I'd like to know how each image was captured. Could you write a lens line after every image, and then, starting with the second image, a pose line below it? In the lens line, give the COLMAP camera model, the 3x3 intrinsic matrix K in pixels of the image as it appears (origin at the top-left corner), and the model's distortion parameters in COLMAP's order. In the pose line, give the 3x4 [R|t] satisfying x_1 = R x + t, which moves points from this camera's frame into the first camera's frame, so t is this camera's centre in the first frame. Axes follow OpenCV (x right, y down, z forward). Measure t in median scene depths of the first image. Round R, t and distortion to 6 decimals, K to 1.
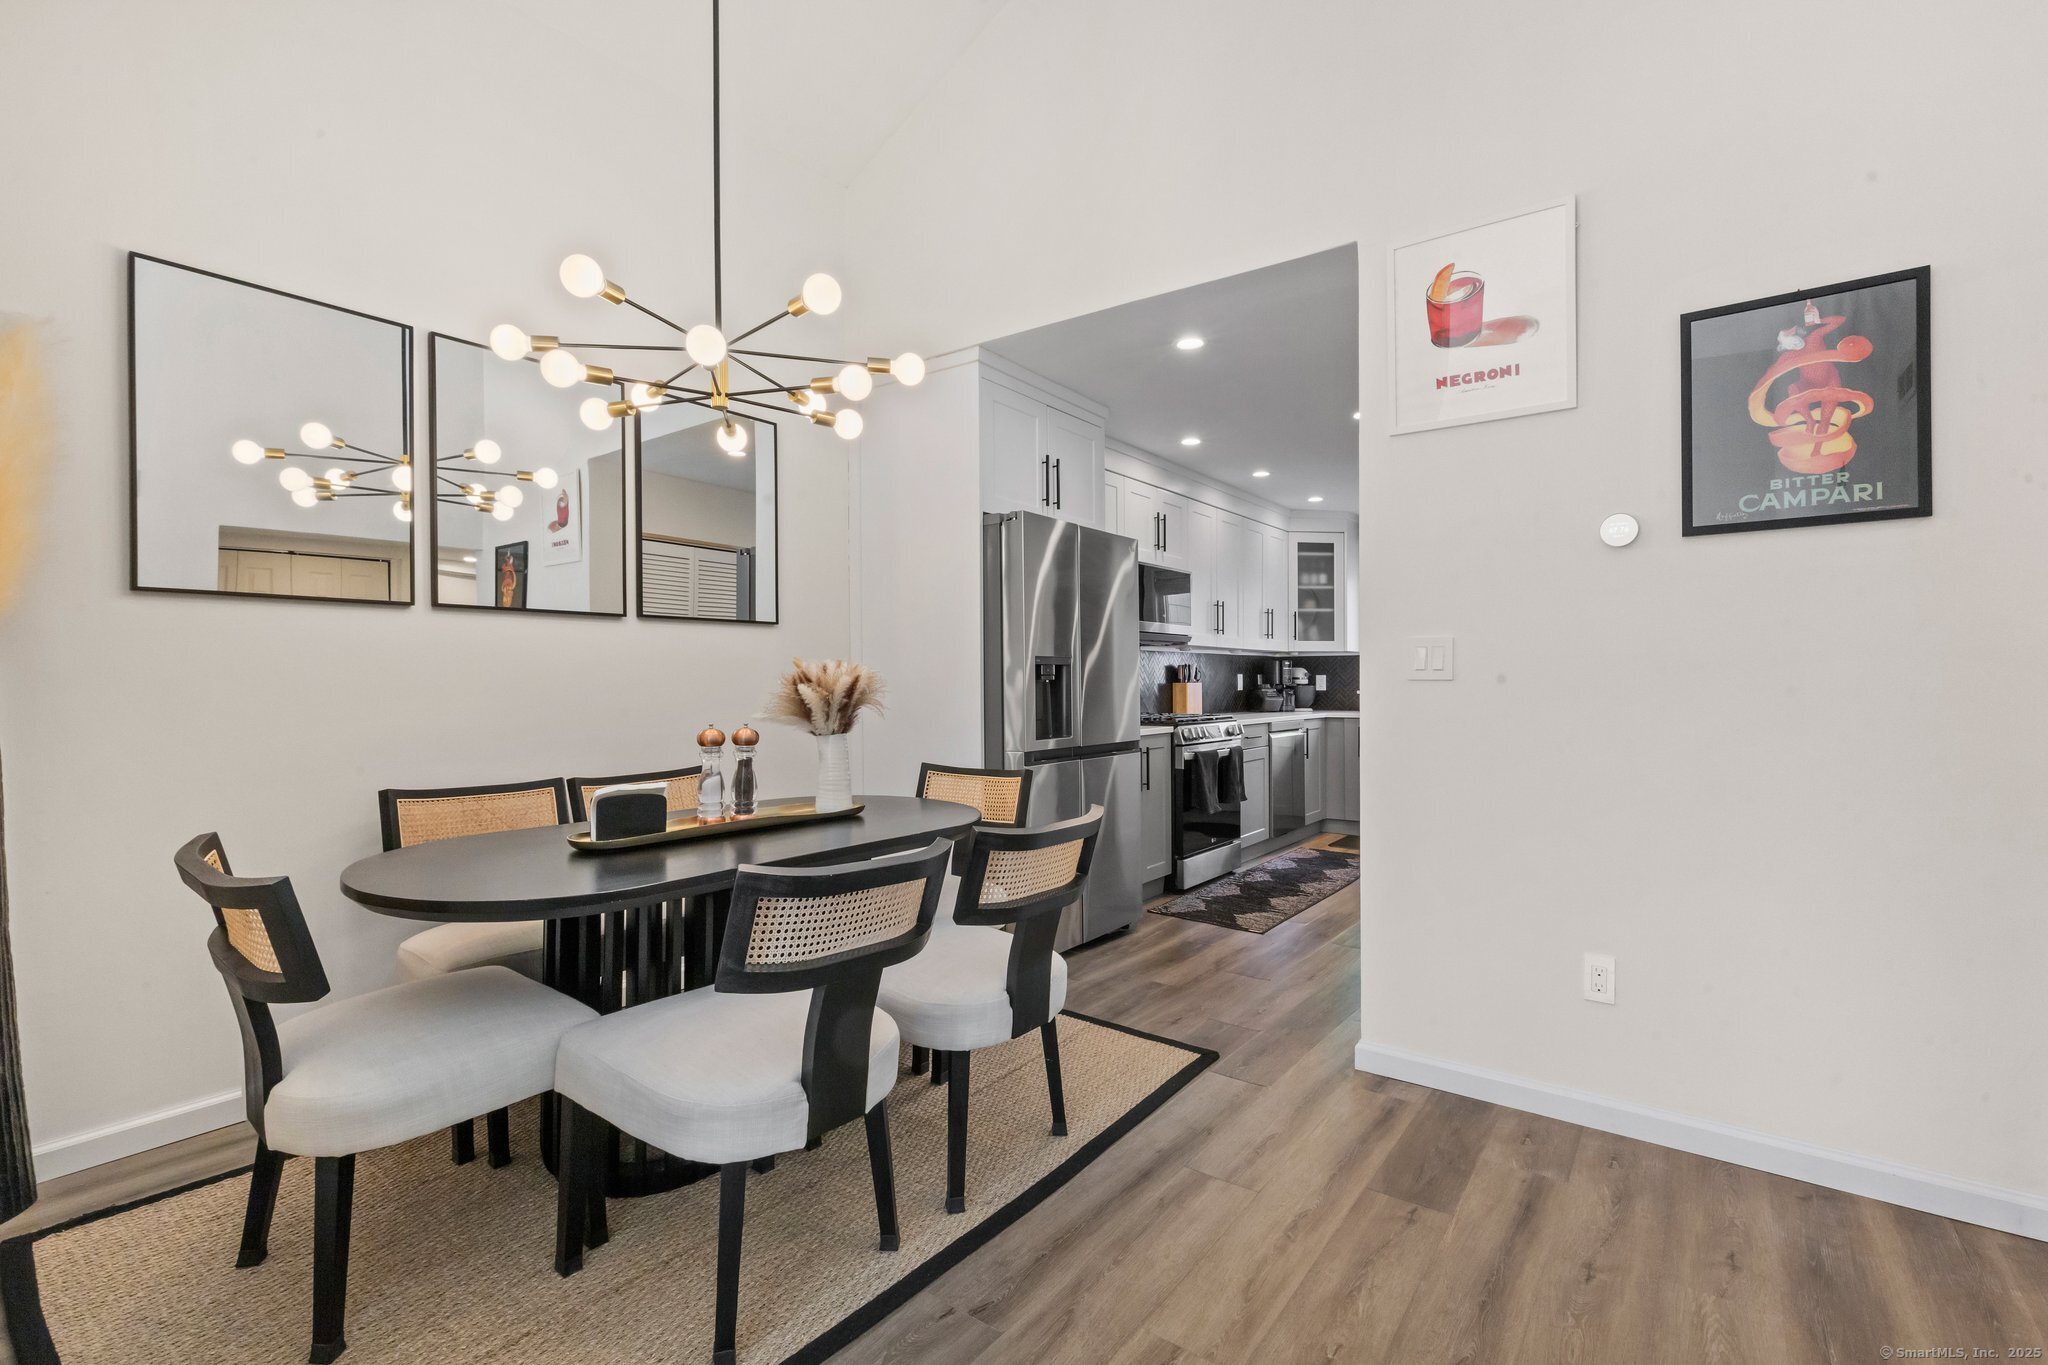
lens RADIAL K [[879.6, 0, 1013.5], [0, 879.6, 685.4], [0, 0, 1]] dist [0.001833, 0.000166]
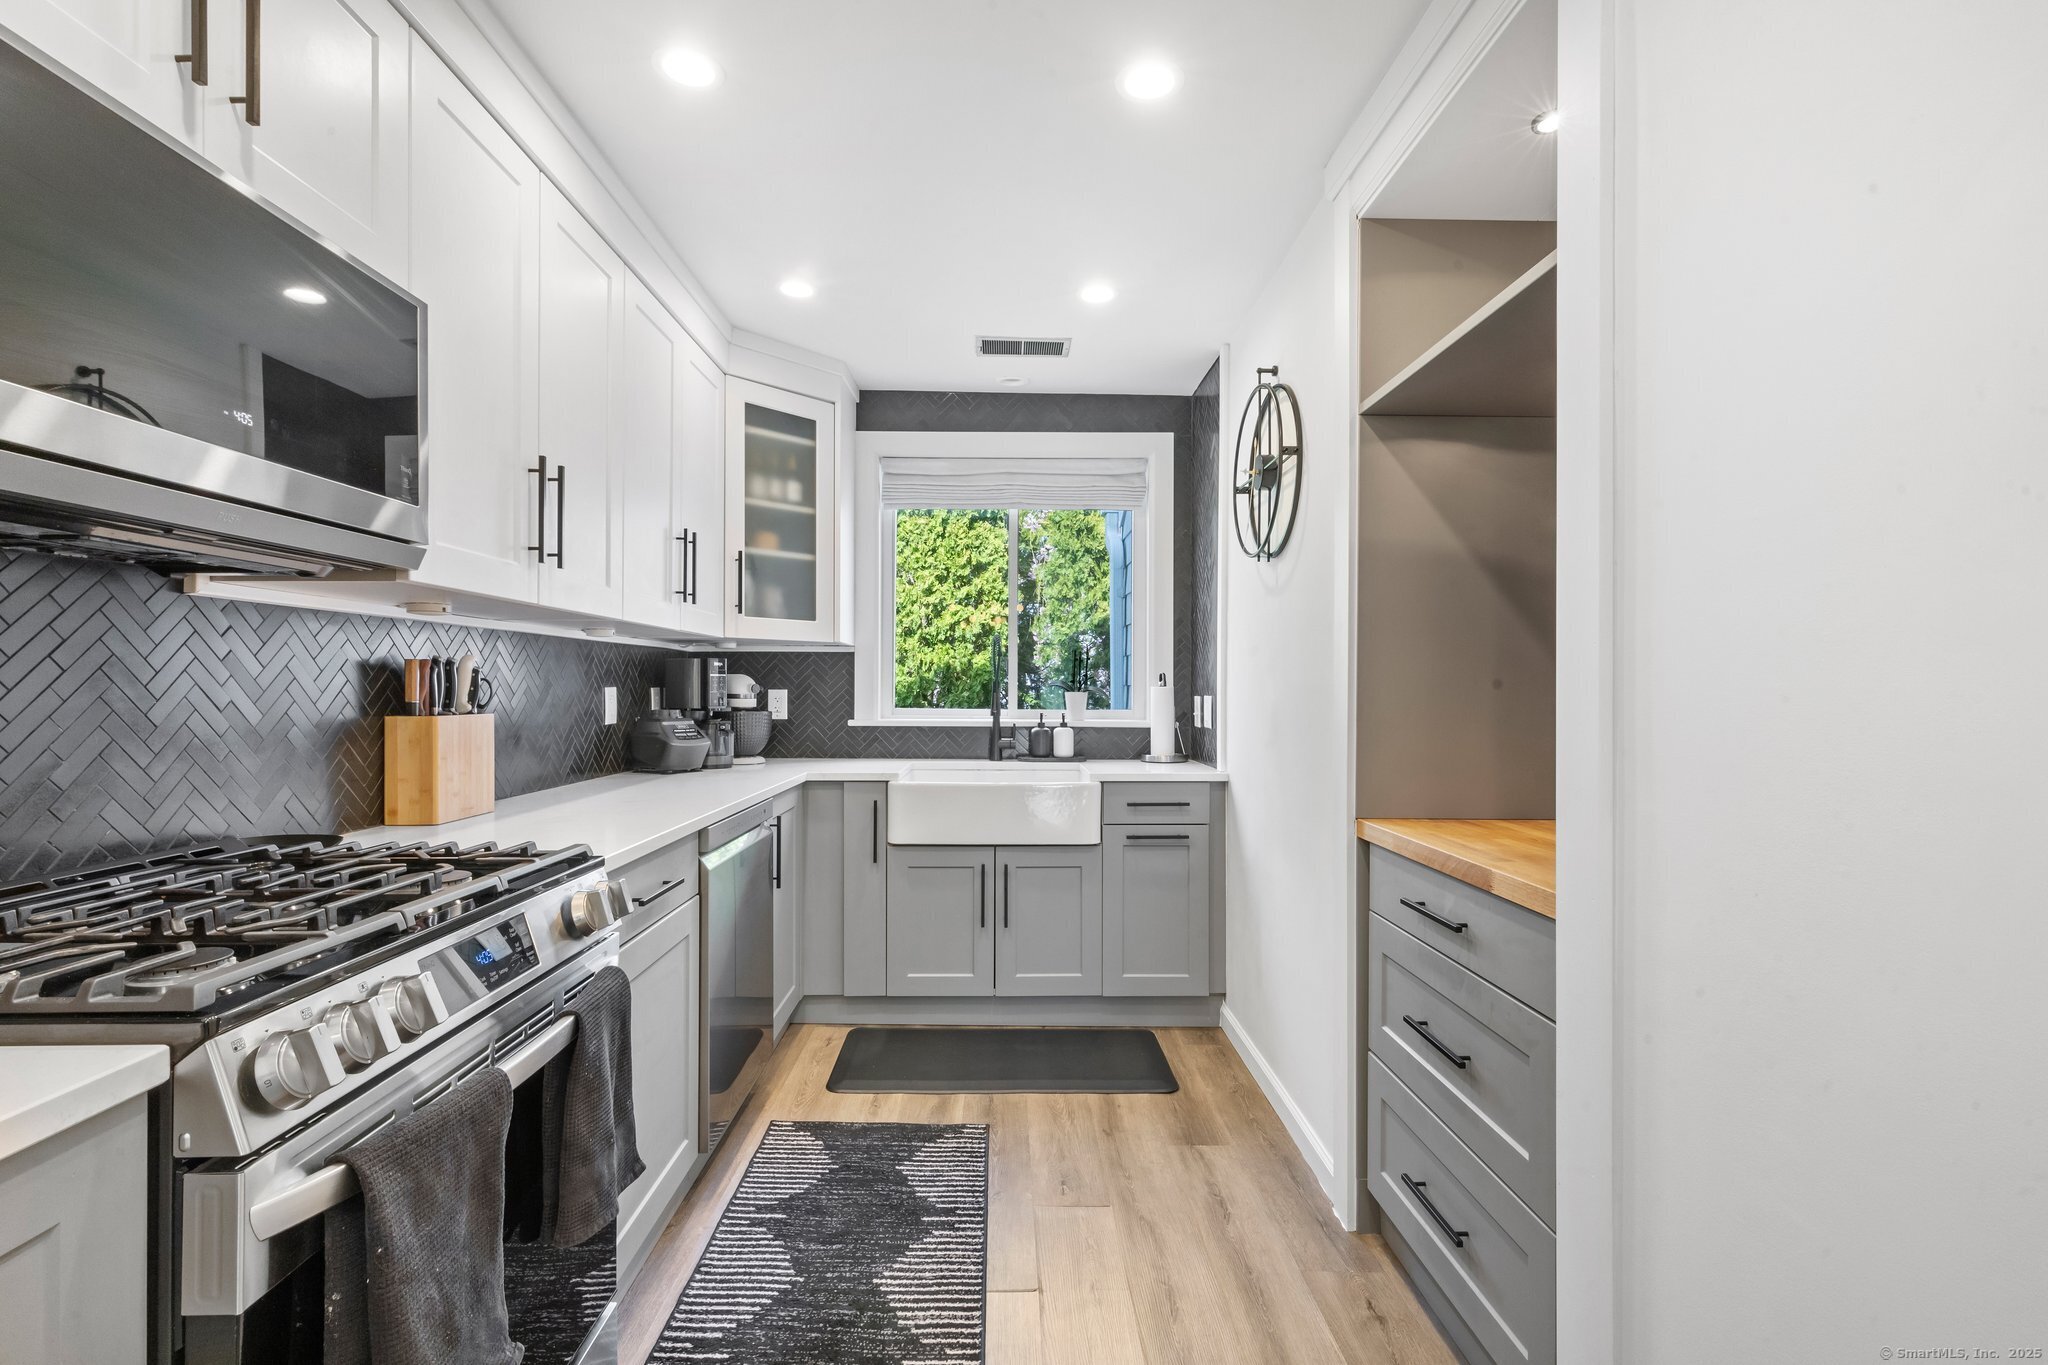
lens RADIAL K [[879.6, 0, 1013.5], [0, 879.6, 685.4], [0, 0, 1]] dist [0.001833, 0.000166]
pose [[0.771274, 0.008587, 0.636445, 0.138204], [-0.003550, 0.999951, -0.009190, -0.010370], [-0.636493, 0.004829, 0.771267, 0.552270]]
